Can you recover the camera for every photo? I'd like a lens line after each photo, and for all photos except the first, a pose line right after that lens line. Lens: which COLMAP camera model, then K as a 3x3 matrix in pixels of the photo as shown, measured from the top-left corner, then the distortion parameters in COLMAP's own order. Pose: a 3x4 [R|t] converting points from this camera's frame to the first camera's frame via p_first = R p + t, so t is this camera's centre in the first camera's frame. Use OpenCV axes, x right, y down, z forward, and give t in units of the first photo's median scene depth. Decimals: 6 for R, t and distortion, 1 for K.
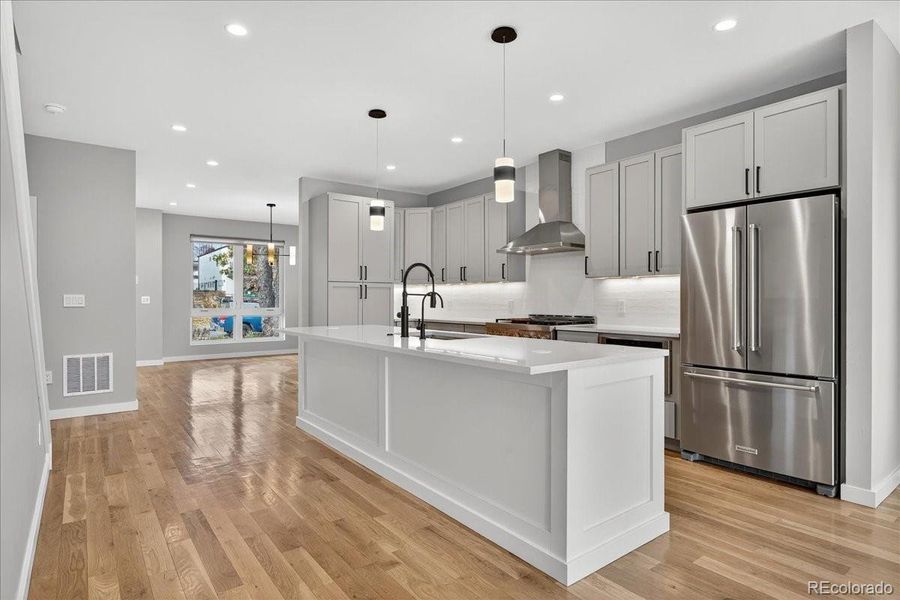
lens RADIAL K [[485.7, 0, 452.4], [0, 485.7, 304.6], [0, 0, 1]] dist [-0.013031, 0.005230]
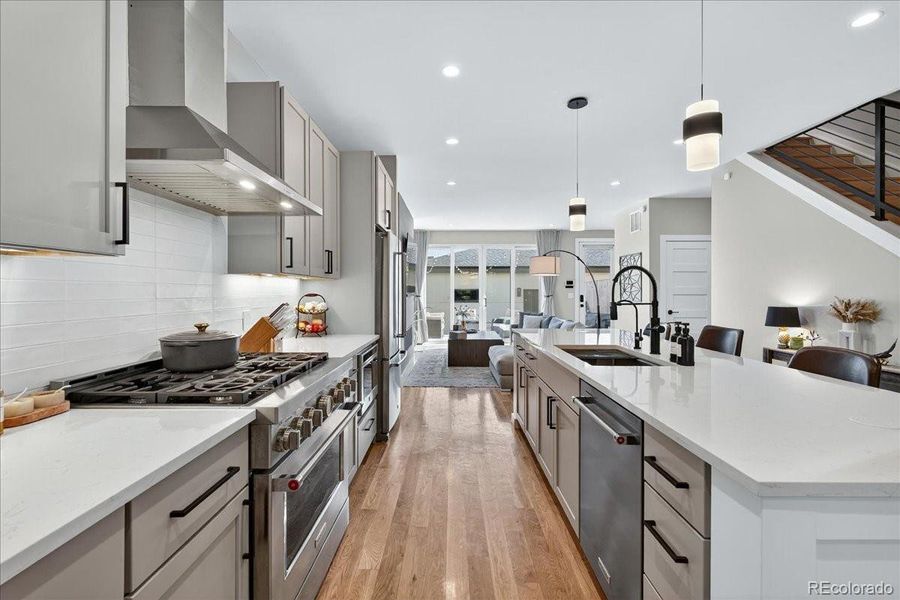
lens RADIAL K [[396.7, 0, 448.3], [0, 396.7, 295.3], [0, 0, 1]] dist [0.000476, -0.000221]
pose [[-0.793306, -0.003843, 0.608811, -0.238565], [0.009014, 0.999796, 0.018058, -0.050921], [-0.608756, 0.019813, -0.793110, 1.761543]]
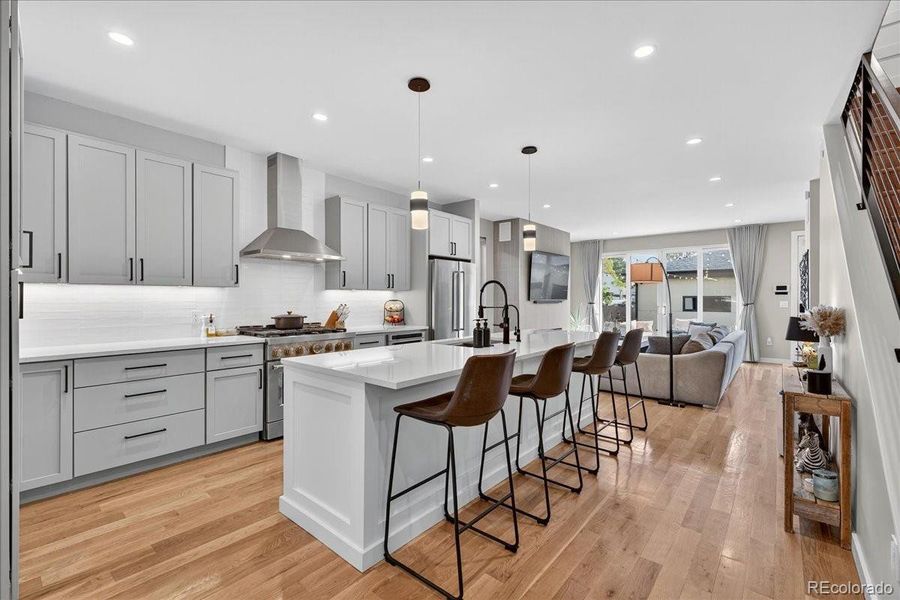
lens RADIAL K [[396.7, 0, 446.8], [0, 396.7, 300.9], [0, 0, 1]] dist [0.000476, -0.000221]
pose [[-0.211576, -0.004798, 0.977350, -0.994132], [0.010327, 0.999921, 0.007145, -0.044312], [-0.977307, 0.011605, -0.211510, 1.337405]]
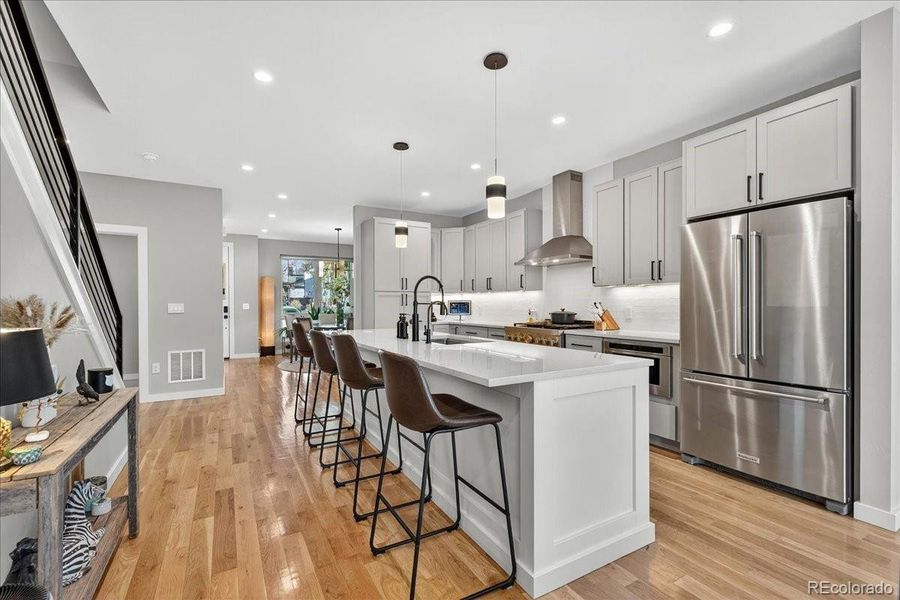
lens RADIAL K [[396.7, 0, 446.8], [0, 396.7, 307.1], [0, 0, 1]] dist [0.000476, -0.000221]
pose [[0.989548, -0.002457, -0.144183, 0.106951], [0.002082, 0.999994, -0.002750, -0.009421], [0.144189, 0.002421, 0.989547, 0.097627]]
